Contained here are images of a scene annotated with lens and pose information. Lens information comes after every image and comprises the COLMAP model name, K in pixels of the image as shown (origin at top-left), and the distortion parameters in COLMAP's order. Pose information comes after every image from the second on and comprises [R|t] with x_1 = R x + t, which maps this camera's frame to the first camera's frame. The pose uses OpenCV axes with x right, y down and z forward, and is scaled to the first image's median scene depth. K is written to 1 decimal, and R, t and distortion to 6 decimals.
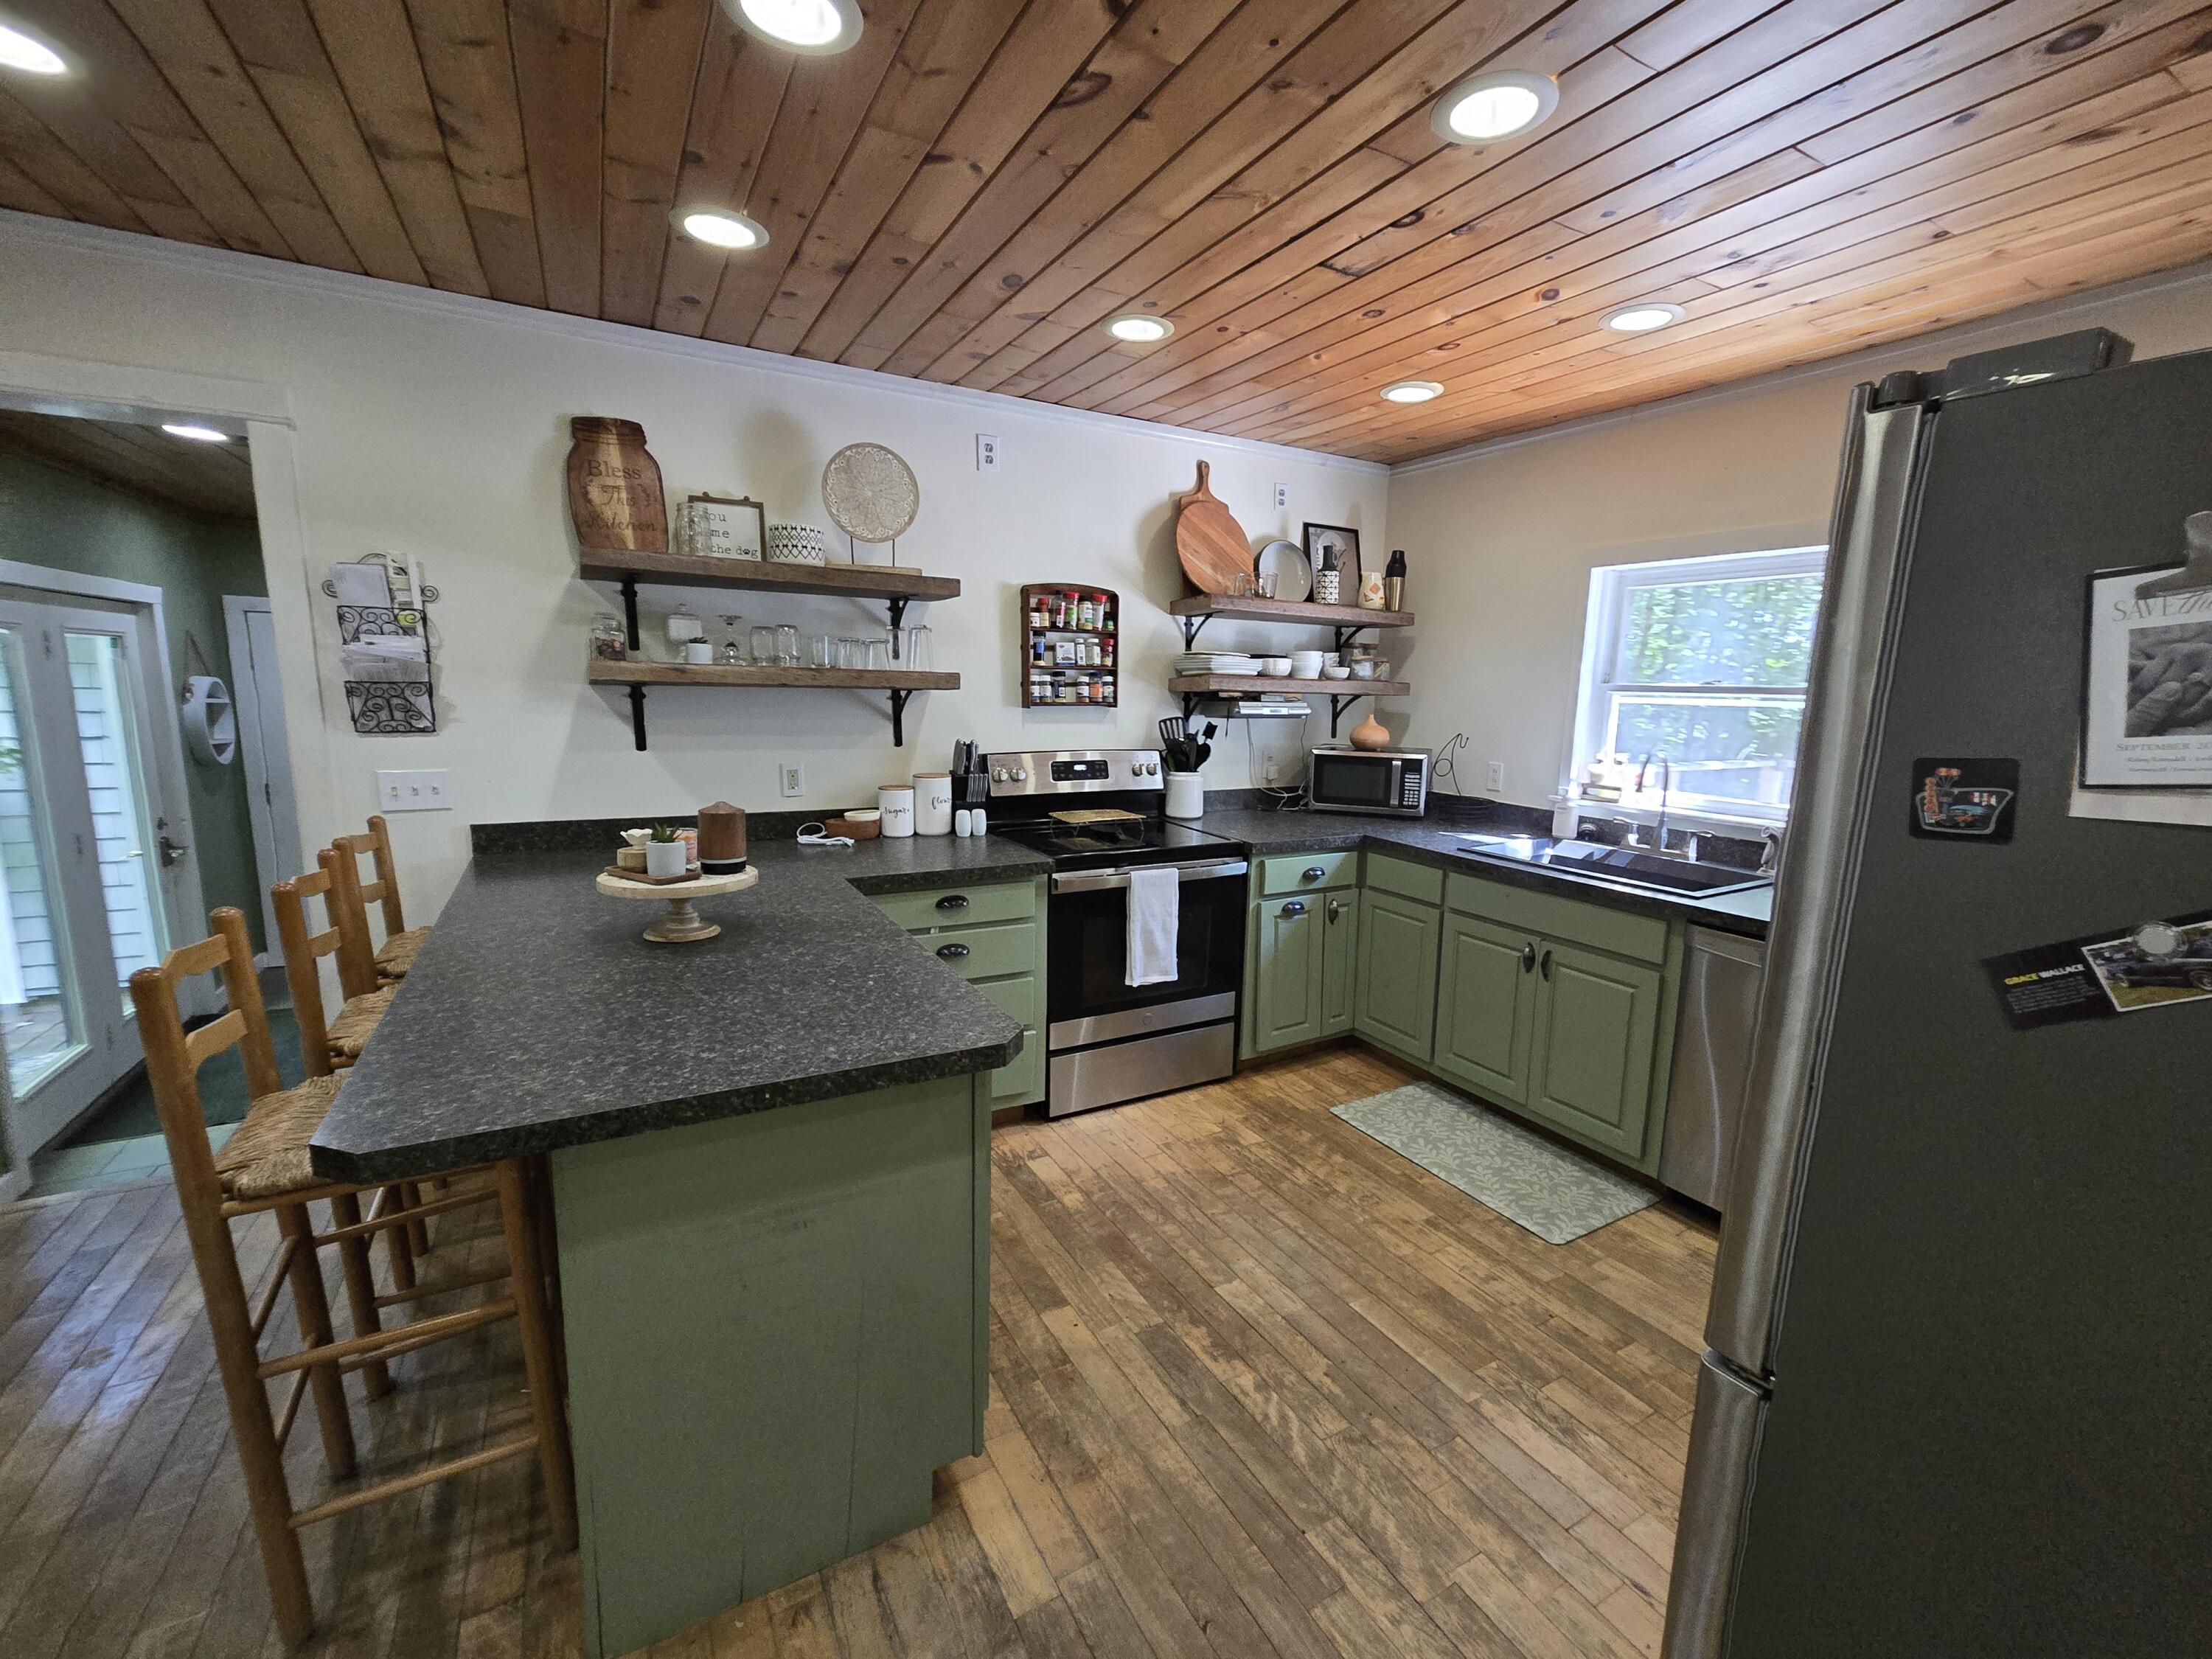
lens RADIAL K [[948.0, 0, 1106.0], [0, 948.0, 829.5], [0, 0, 1]] dist [-0.000800, 0.000346]
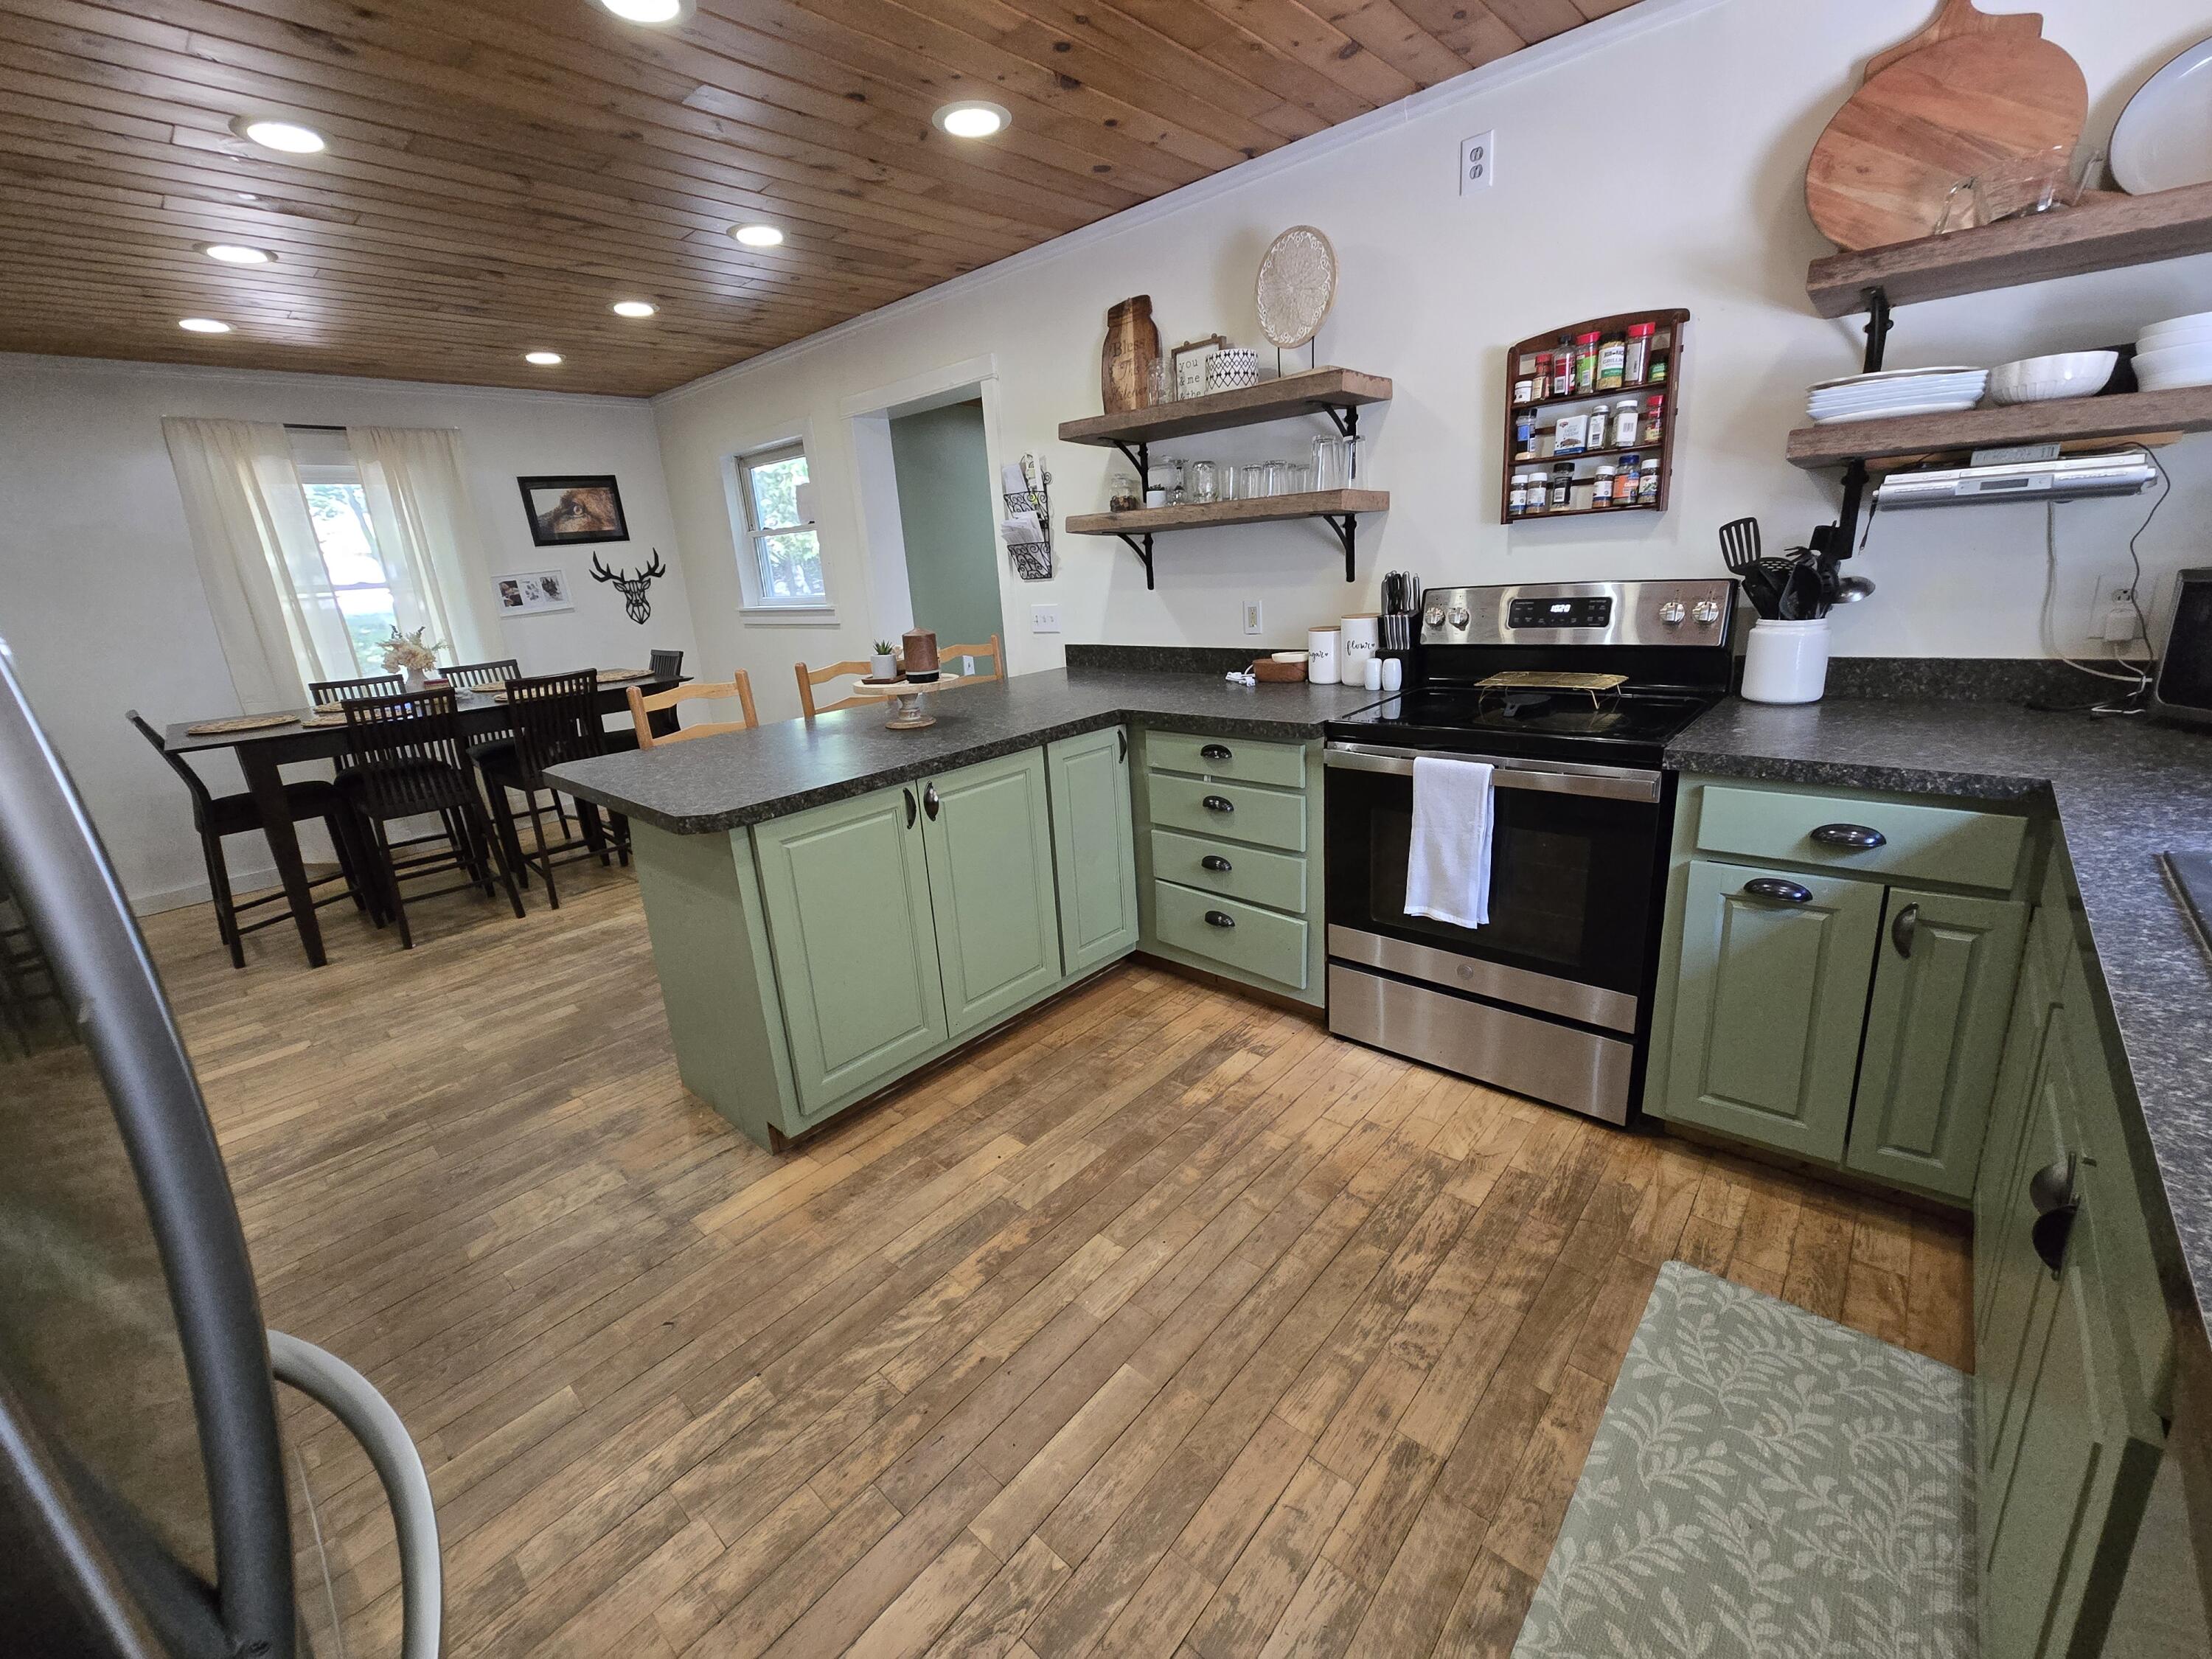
lens RADIAL K [[896.9, 0, 1105.8], [0, 896.9, 815.6], [0, 0, 1]] dist [-0.000675, 0.000000]
pose [[0.316306, 0.219573, -0.922897, 0.562181], [-0.074005, 0.975592, 0.206747, -0.032629], [0.945766, 0.002904, 0.324835, 0.543119]]
